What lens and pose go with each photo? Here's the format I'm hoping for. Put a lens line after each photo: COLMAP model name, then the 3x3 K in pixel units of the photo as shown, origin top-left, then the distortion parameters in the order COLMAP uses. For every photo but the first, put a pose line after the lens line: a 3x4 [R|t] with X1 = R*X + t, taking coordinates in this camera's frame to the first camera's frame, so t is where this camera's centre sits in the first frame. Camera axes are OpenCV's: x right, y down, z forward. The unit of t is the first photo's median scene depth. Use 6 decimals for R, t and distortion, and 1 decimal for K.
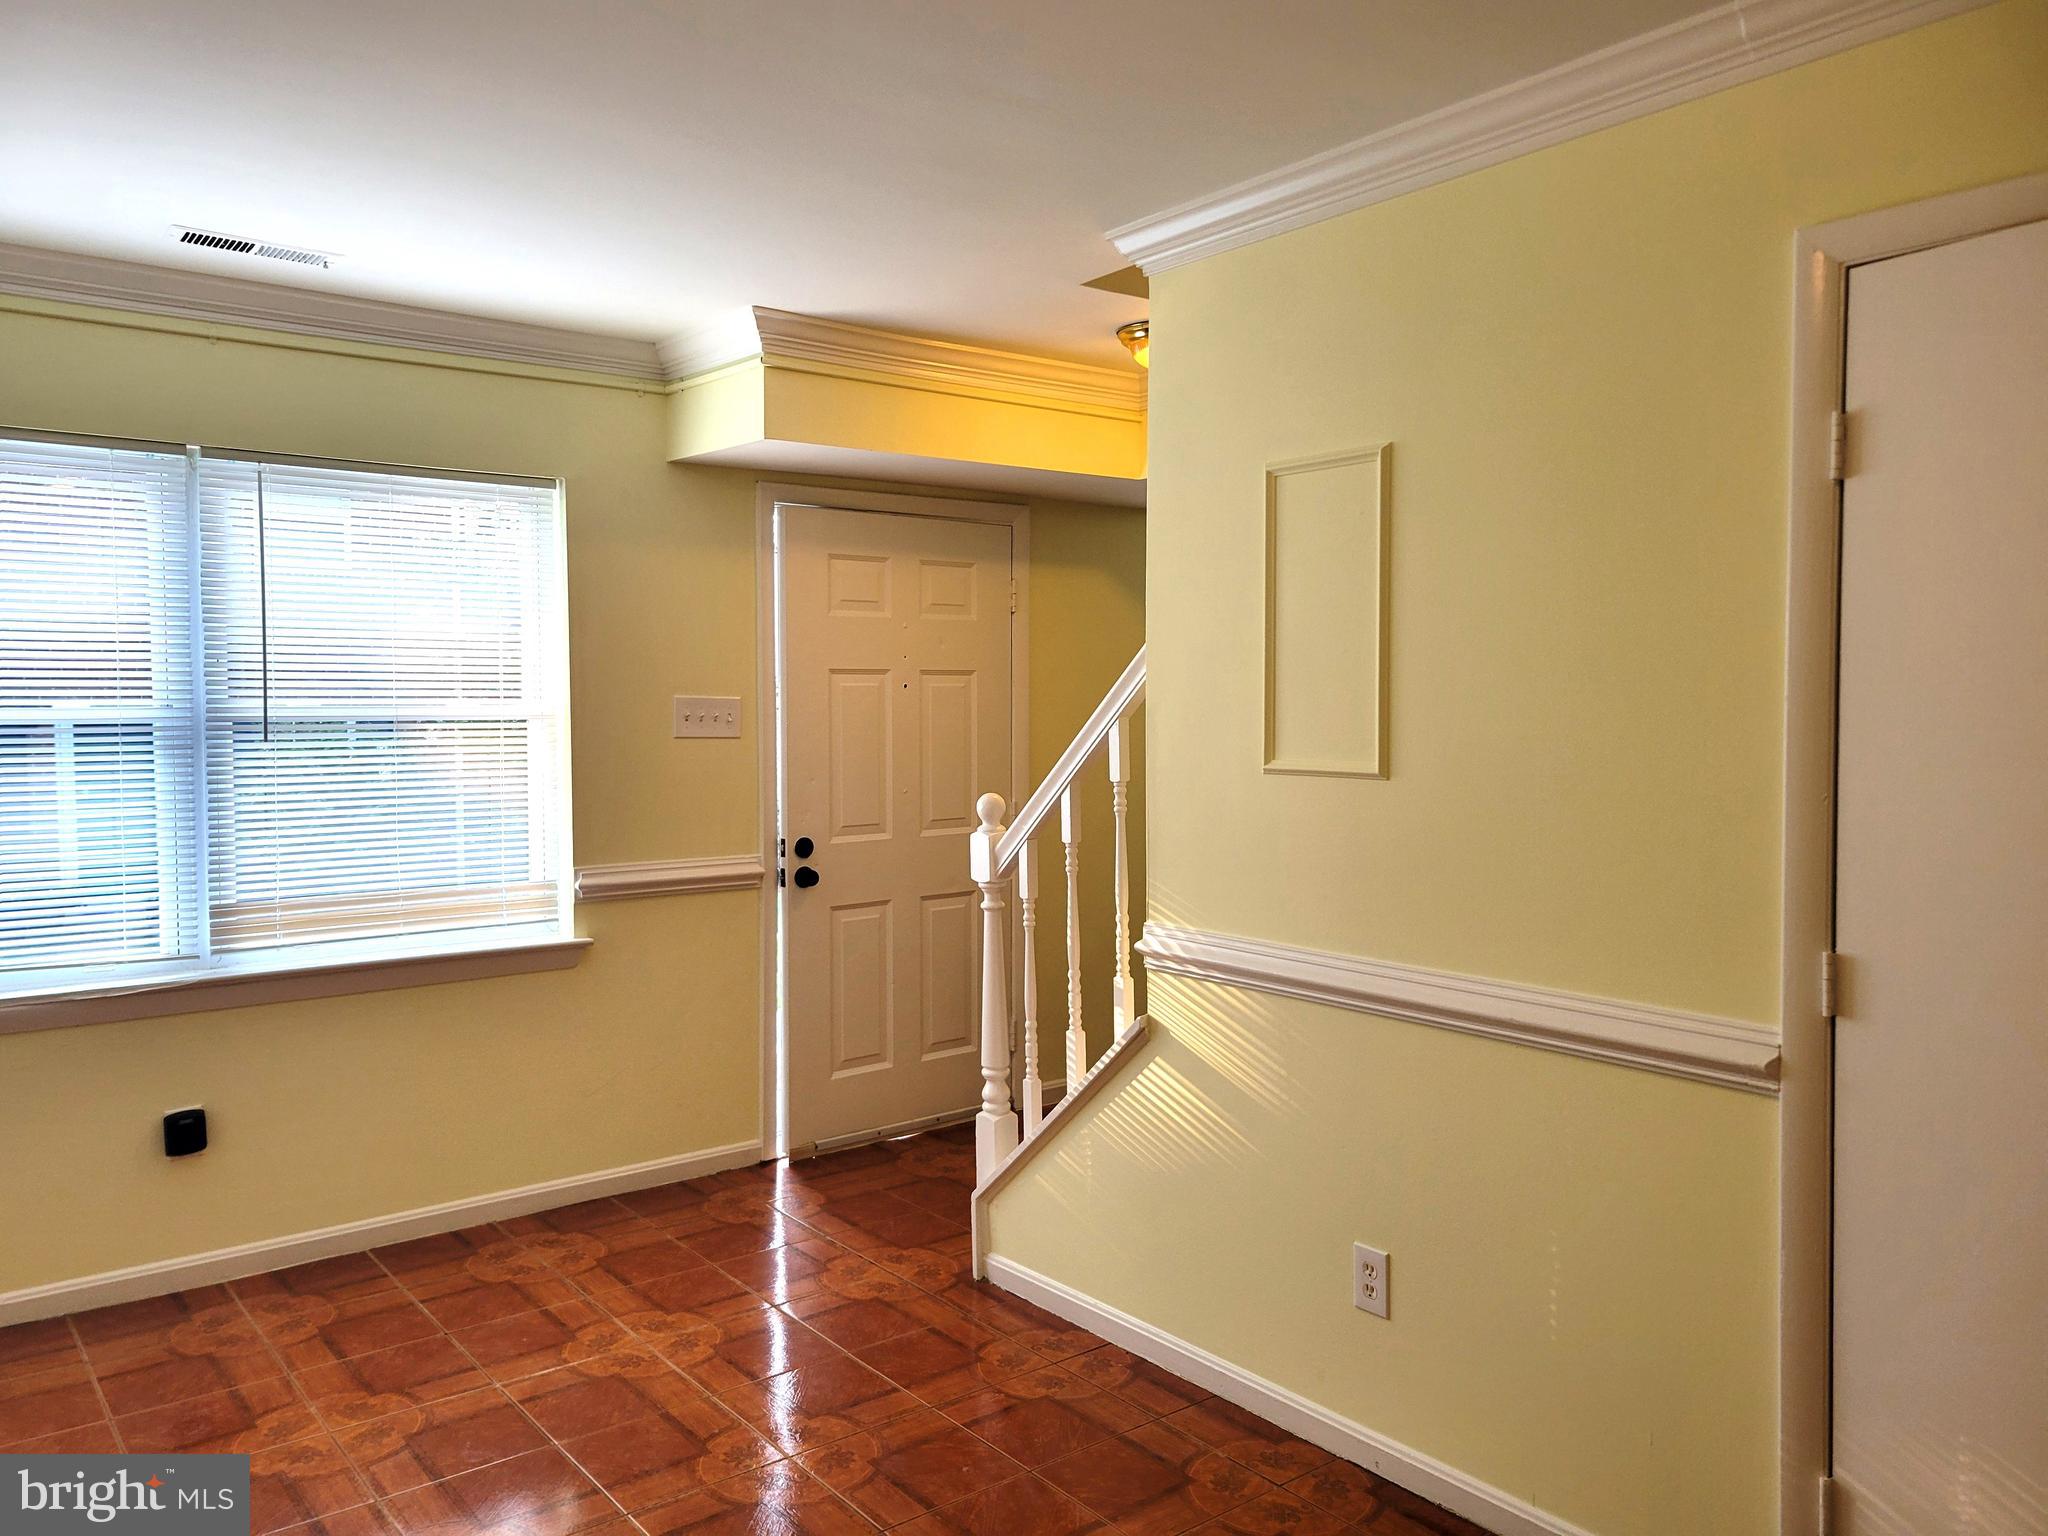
lens RADIAL K [[1521.5, 0, 1025.8], [0, 1521.5, 763.4], [0, 0, 1]] dist [0.037568, -0.004616]
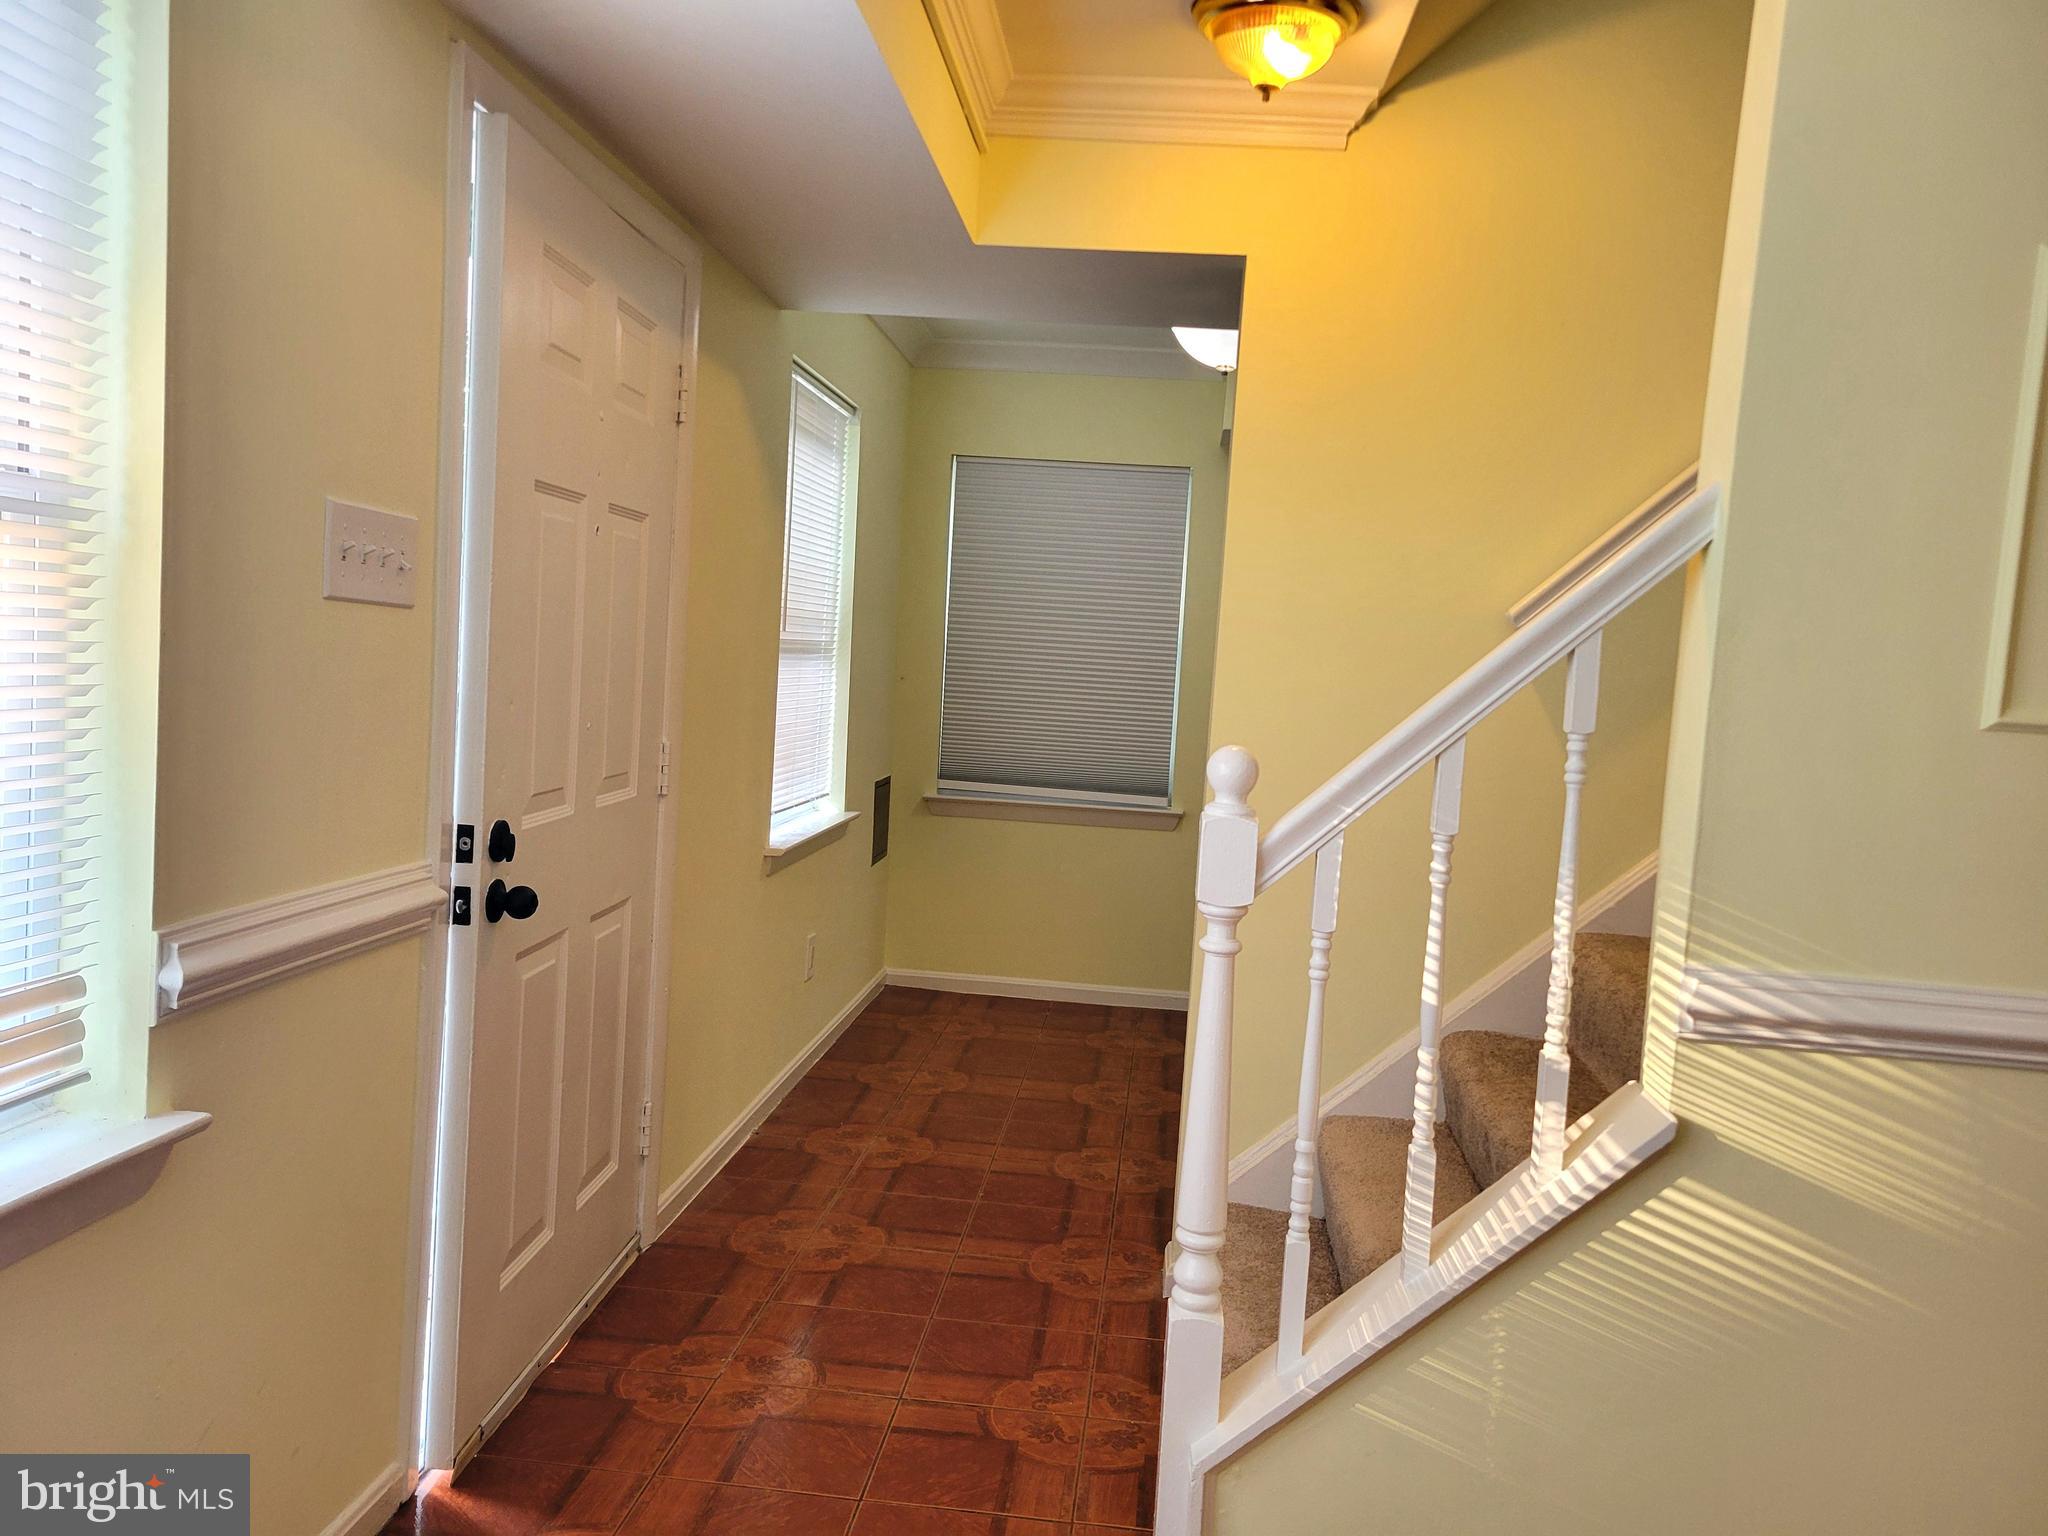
lens RADIAL K [[1521.5, 0, 1017.8], [0, 1521.5, 771.3], [0, 0, 1]] dist [0.037568, -0.004616]
pose [[0.685046, -0.009936, 0.728432, -0.420952], [-0.033500, 0.998420, 0.045123, 0.005866], [-0.727729, -0.055314, 0.683631, 0.592684]]
